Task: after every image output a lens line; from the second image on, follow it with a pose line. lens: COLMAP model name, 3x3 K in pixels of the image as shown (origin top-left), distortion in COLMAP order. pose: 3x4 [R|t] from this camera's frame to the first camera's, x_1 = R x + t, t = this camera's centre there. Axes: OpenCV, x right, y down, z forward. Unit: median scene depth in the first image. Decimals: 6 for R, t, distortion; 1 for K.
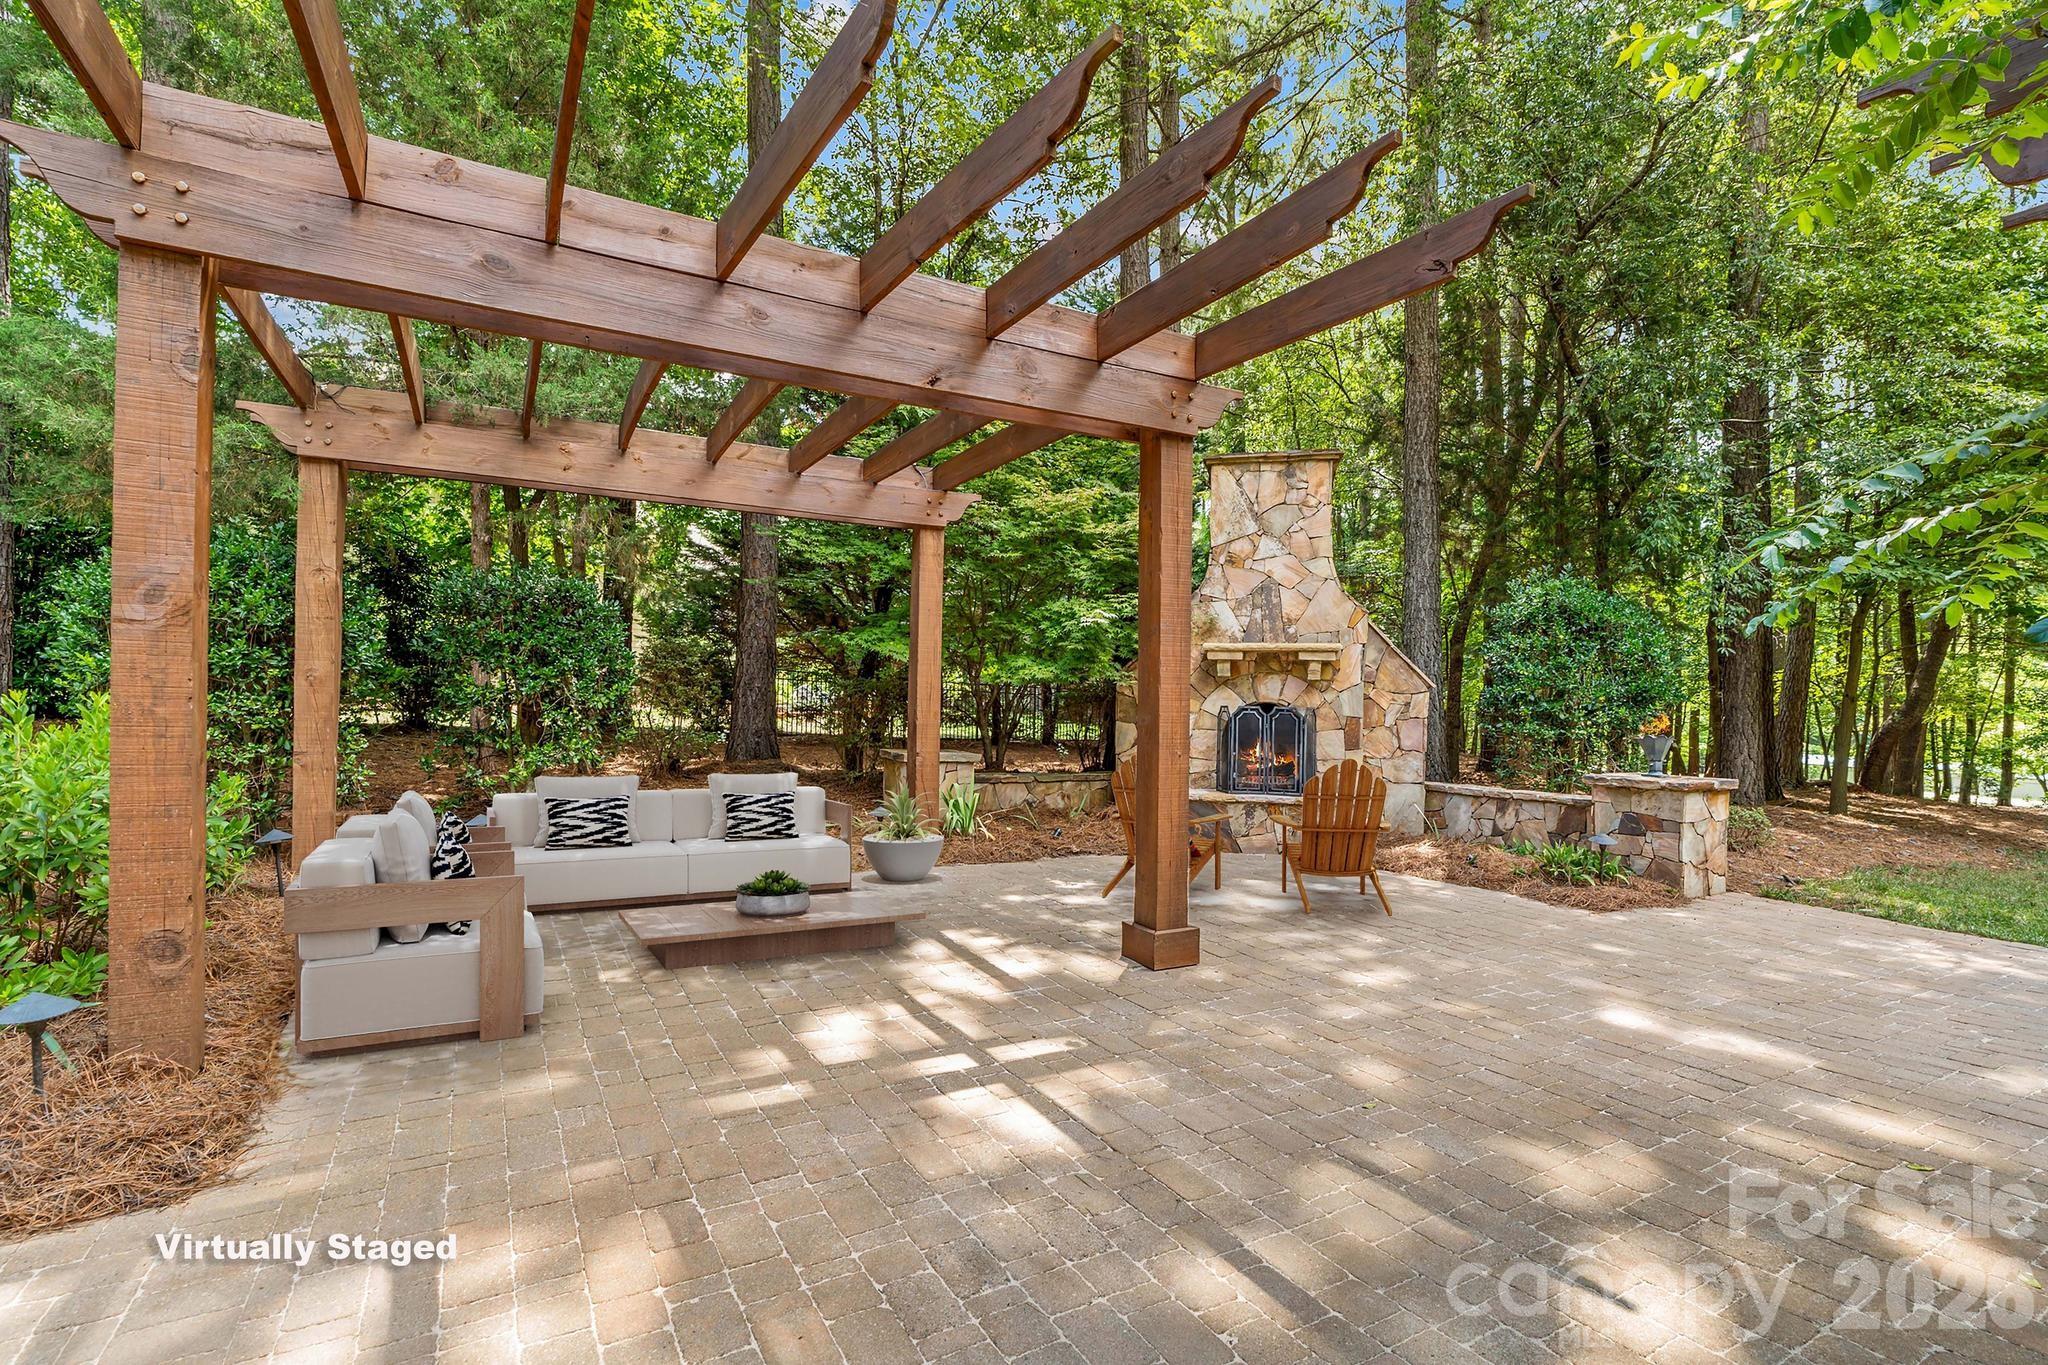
lens RADIAL K [[933.2, 0, 1017.8], [0, 933.2, 700.3], [0, 0, 1]] dist [0.000791, 0.000137]
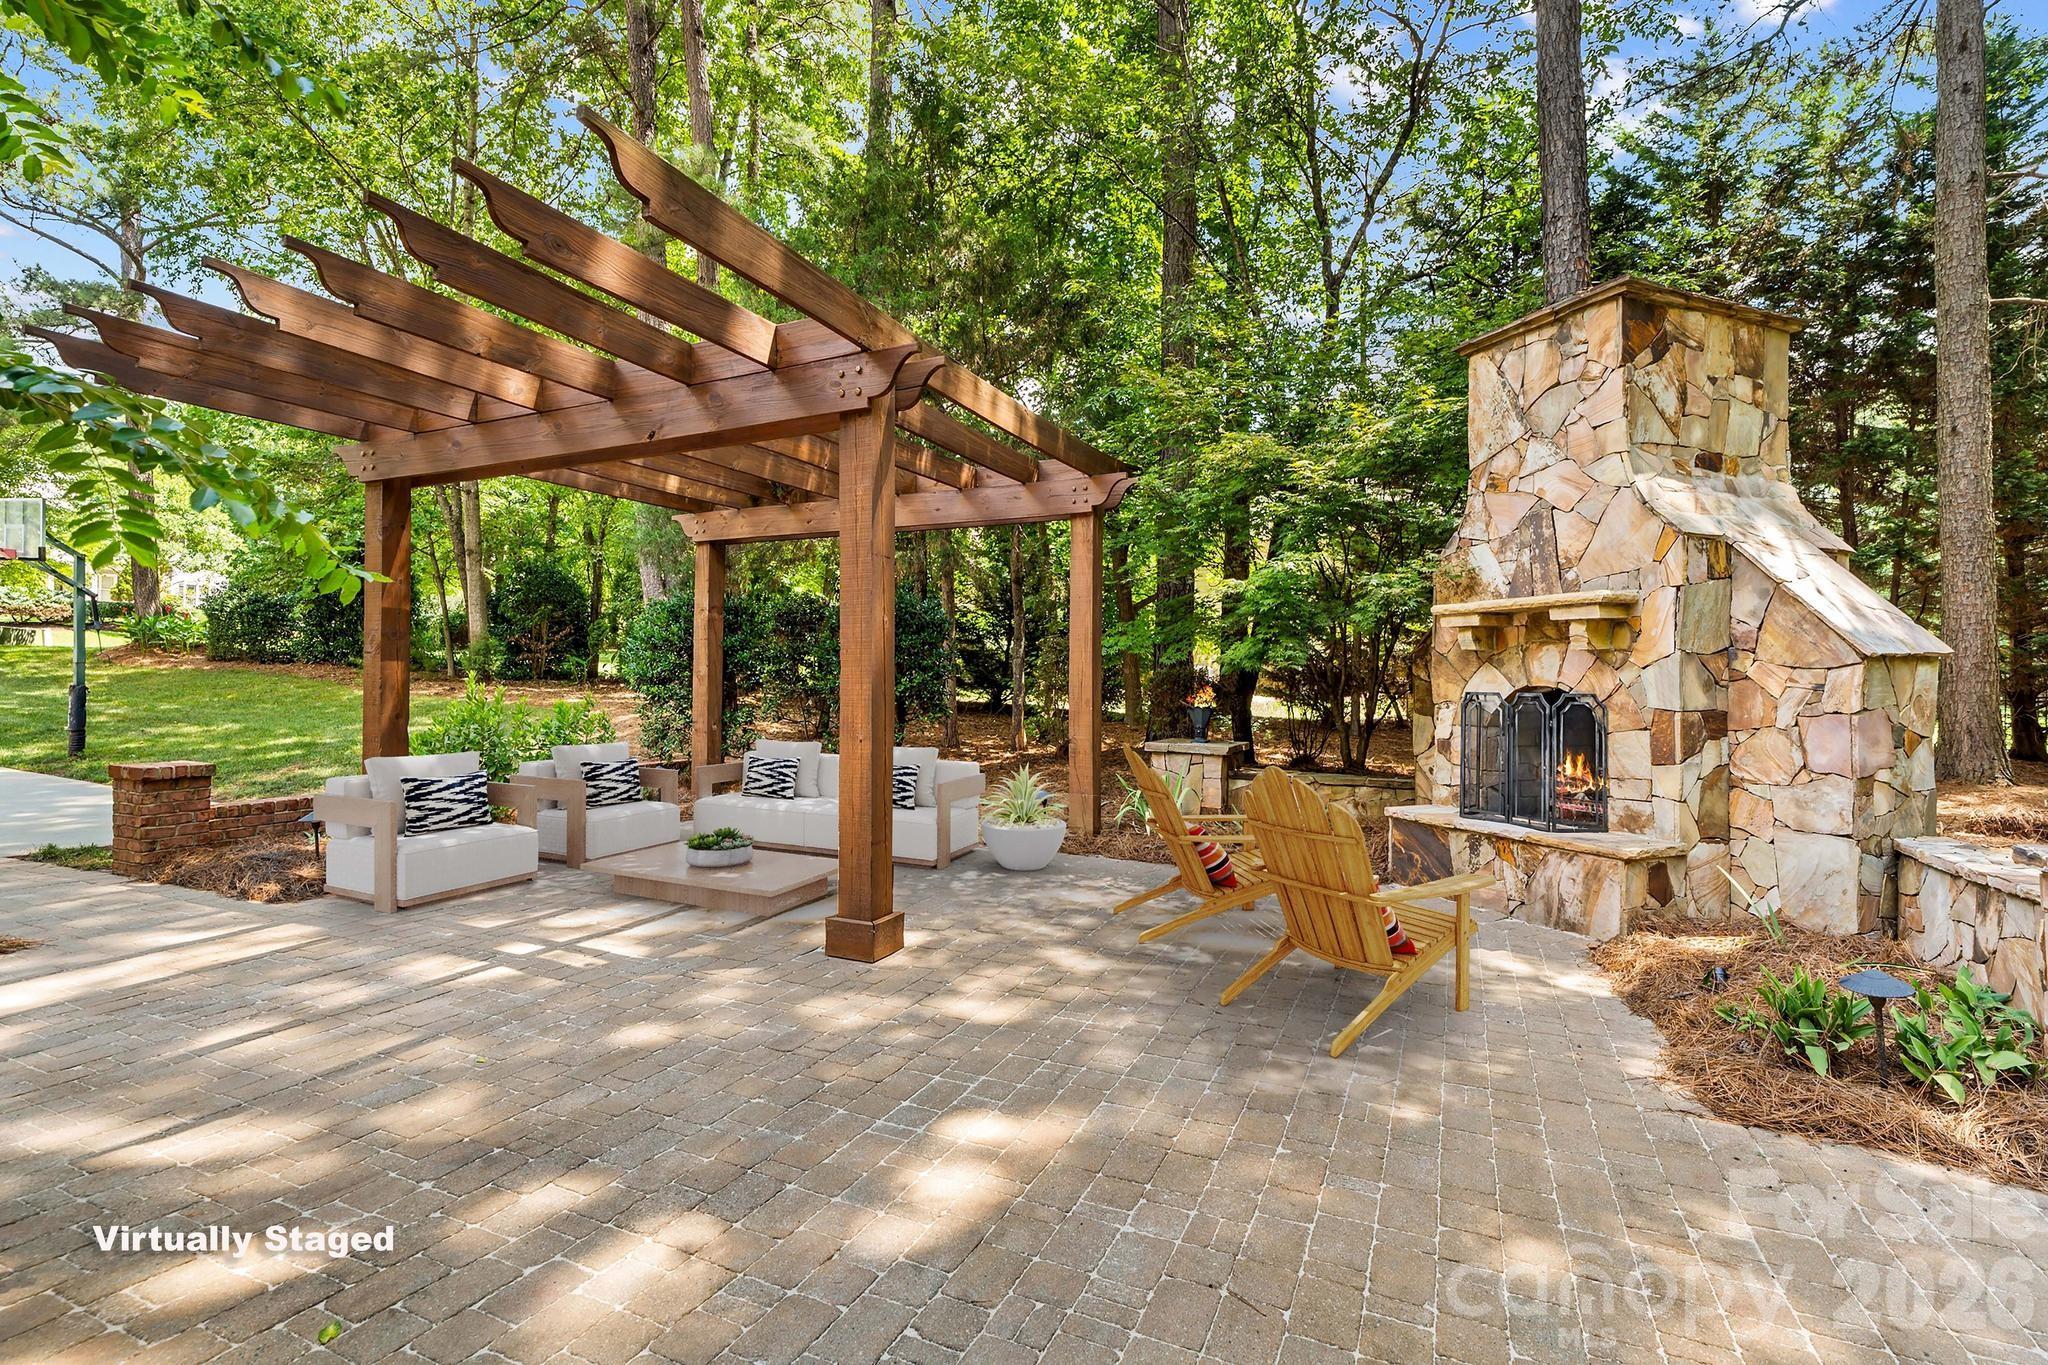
lens RADIAL K [[933.2, 0, 1023.2], [0, 933.2, 672.9], [0, 0, 1]] dist [0.000791, 0.000137]
pose [[0.585389, -0.021957, -0.810455, 0.590287], [0.005569, 0.999719, -0.023063, 0.005641], [0.810734, 0.008987, 0.585346, 0.310028]]
